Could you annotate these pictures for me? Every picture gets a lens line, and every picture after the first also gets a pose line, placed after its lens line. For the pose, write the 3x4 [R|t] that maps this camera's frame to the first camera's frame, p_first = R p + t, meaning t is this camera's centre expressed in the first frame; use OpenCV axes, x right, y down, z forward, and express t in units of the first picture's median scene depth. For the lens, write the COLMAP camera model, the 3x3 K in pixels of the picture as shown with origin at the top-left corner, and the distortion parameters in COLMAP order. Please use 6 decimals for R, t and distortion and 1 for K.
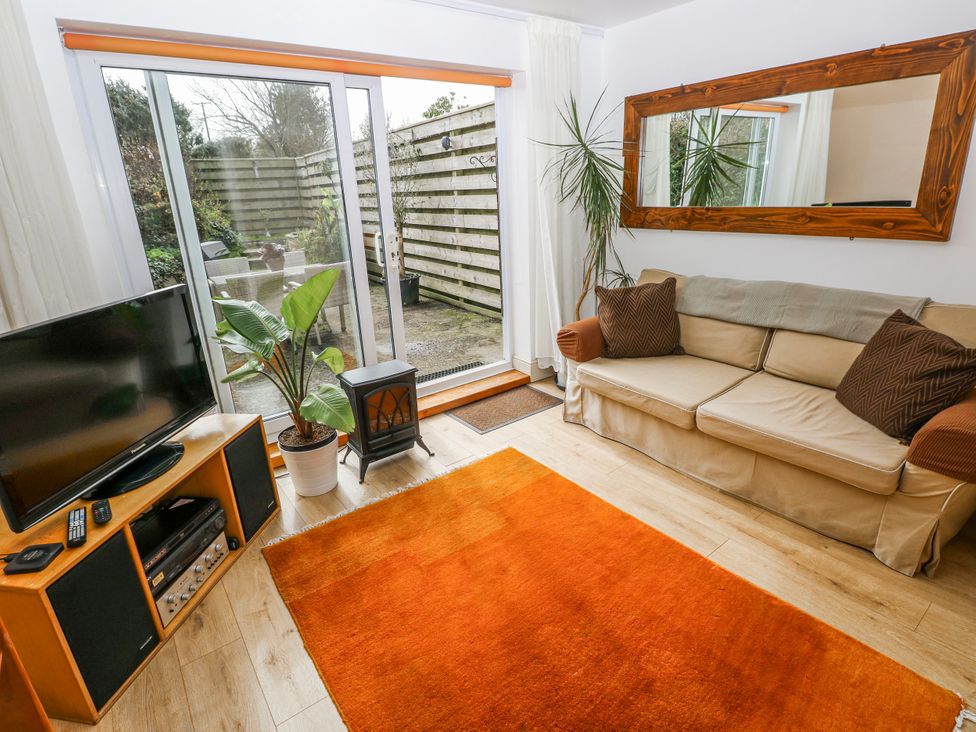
lens RADIAL K [[506.5, 0, 484.4], [0, 506.5, 356.2], [0, 0, 1]] dist [-0.001788, -0.011496]
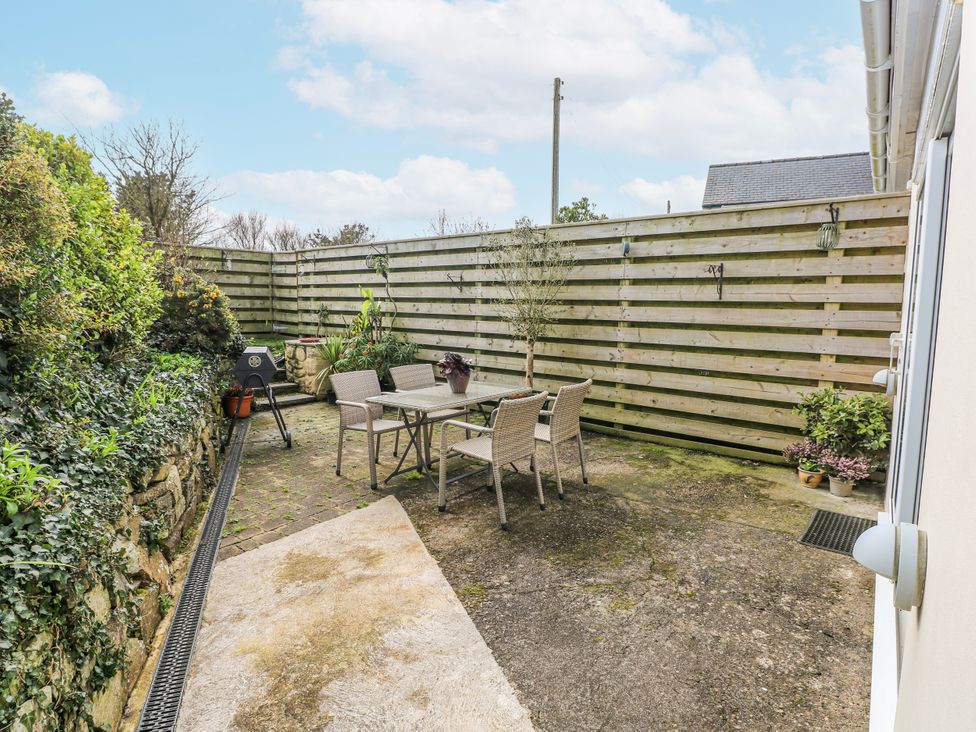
lens RADIAL K [[535.7, 0, 480.0], [0, 535.7, 353.3], [0, 0, 1]] dist [-0.000058, -0.000391]
pose [[0.959118, 0.034611, 0.280883, -0.658415], [0.030982, 0.973688, -0.225771, -0.047376], [-0.281307, 0.225244, 0.932809, 0.277133]]
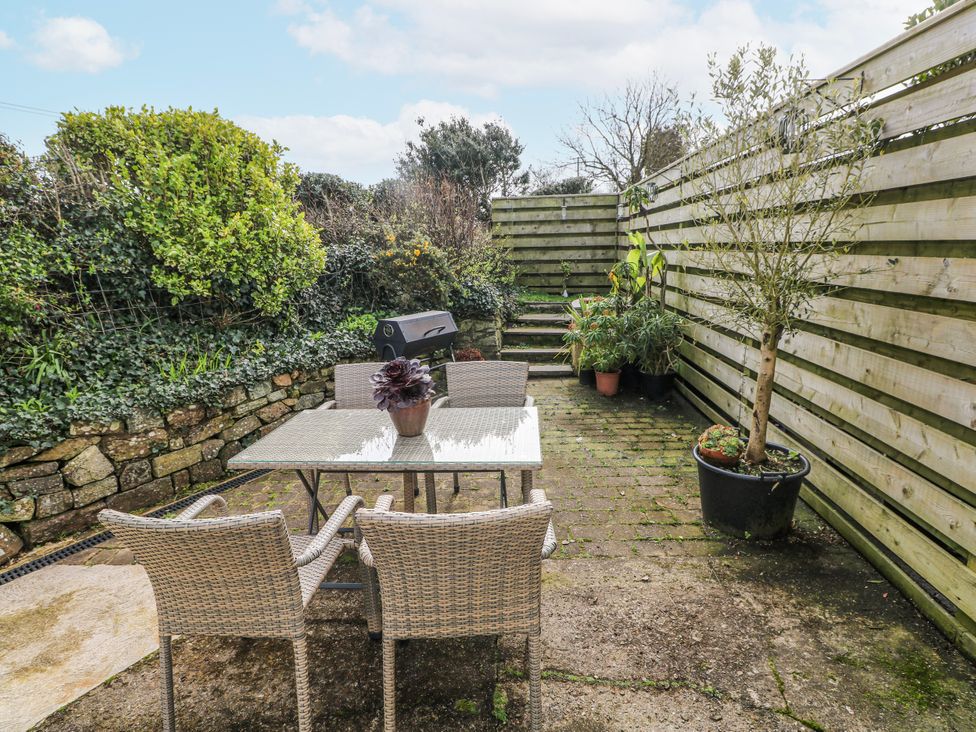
lens RADIAL K [[506.5, 0, 484.4], [0, 506.5, 356.2], [0, 0, 1]] dist [-0.001788, -0.011496]
pose [[0.792237, 0.152433, -0.590868, -0.149694], [-0.204085, 0.978725, -0.021145, -0.249431], [0.575074, 0.137339, 0.806491, 0.773029]]
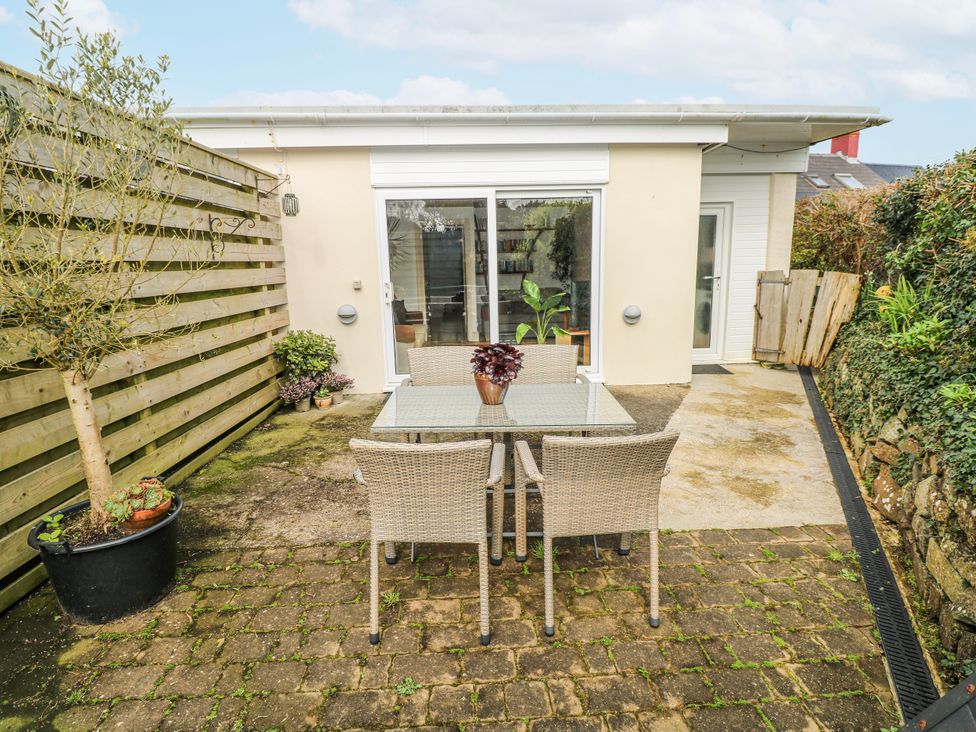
lens RADIAL K [[506.5, 0, 484.4], [0, 506.5, 356.2], [0, 0, 1]] dist [-0.001788, -0.011496]
pose [[-0.837885, -0.032425, 0.544883, -0.725195], [0.233146, 0.881335, 0.410963, -0.438280], [-0.493551, 0.471377, -0.730898, 1.461530]]
